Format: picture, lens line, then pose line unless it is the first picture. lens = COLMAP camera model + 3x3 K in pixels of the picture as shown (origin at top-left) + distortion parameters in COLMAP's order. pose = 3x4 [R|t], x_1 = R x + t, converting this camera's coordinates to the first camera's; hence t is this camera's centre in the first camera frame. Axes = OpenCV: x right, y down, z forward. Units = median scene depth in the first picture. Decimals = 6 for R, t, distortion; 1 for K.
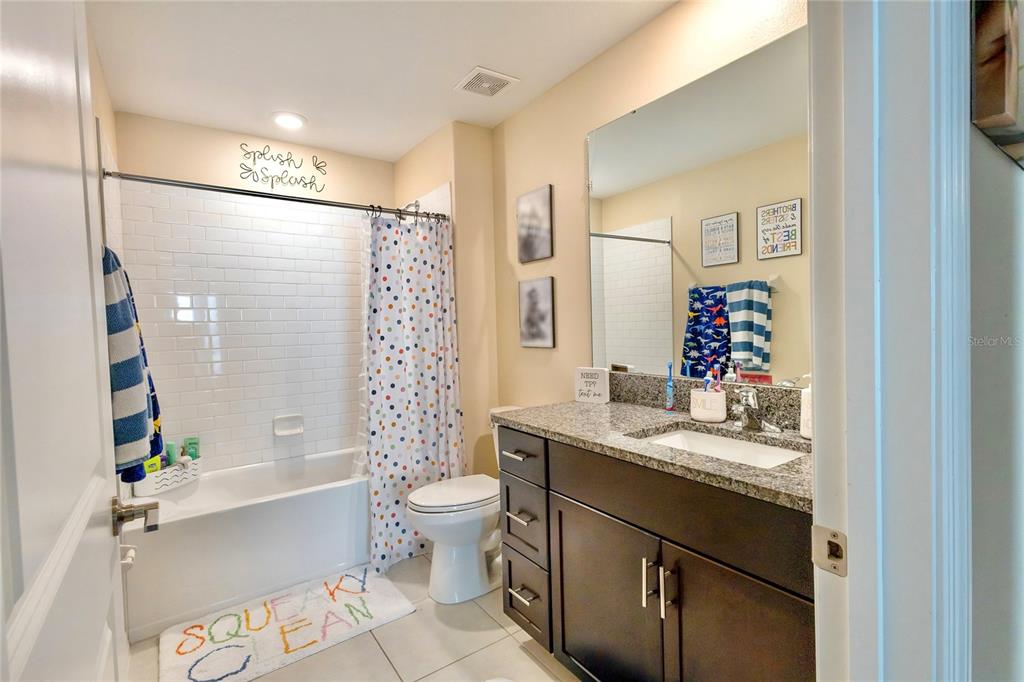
lens RADIAL K [[467.9, 0, 513.5], [0, 467.9, 337.7], [0, 0, 1]] dist [0.000355, 0.000006]
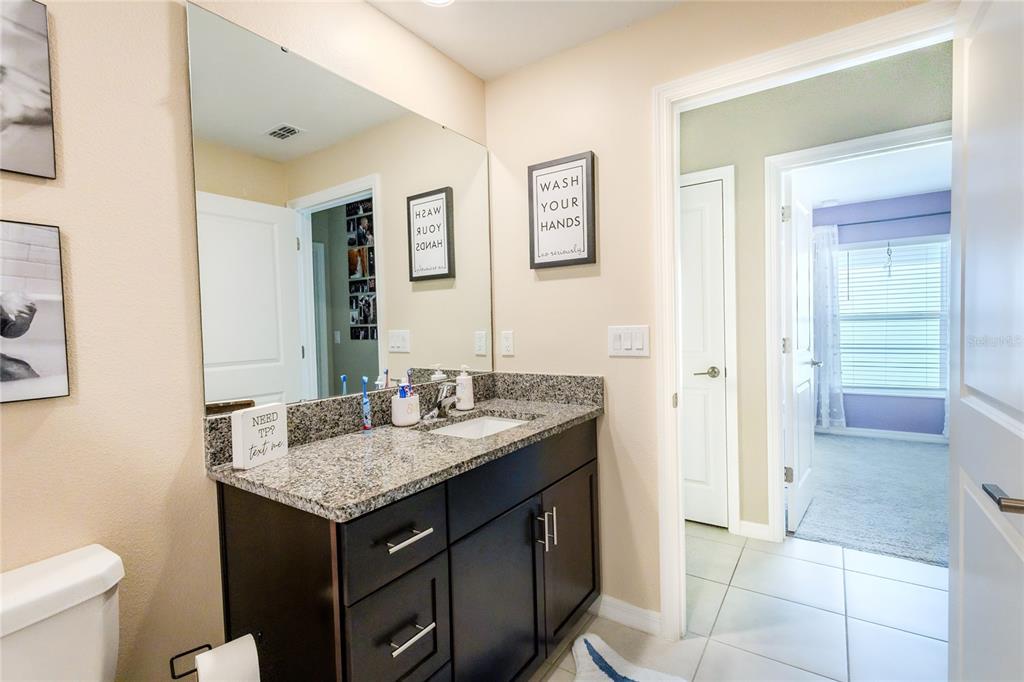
lens RADIAL K [[467.9, 0, 517.2], [0, 467.9, 345.5], [0, 0, 1]] dist [0.000355, 0.000006]
pose [[-0.350756, 0.000258, 0.936467, -0.711798], [0.065349, 0.997569, 0.024202, -0.010002], [-0.934184, 0.069686, -0.349920, 1.212469]]
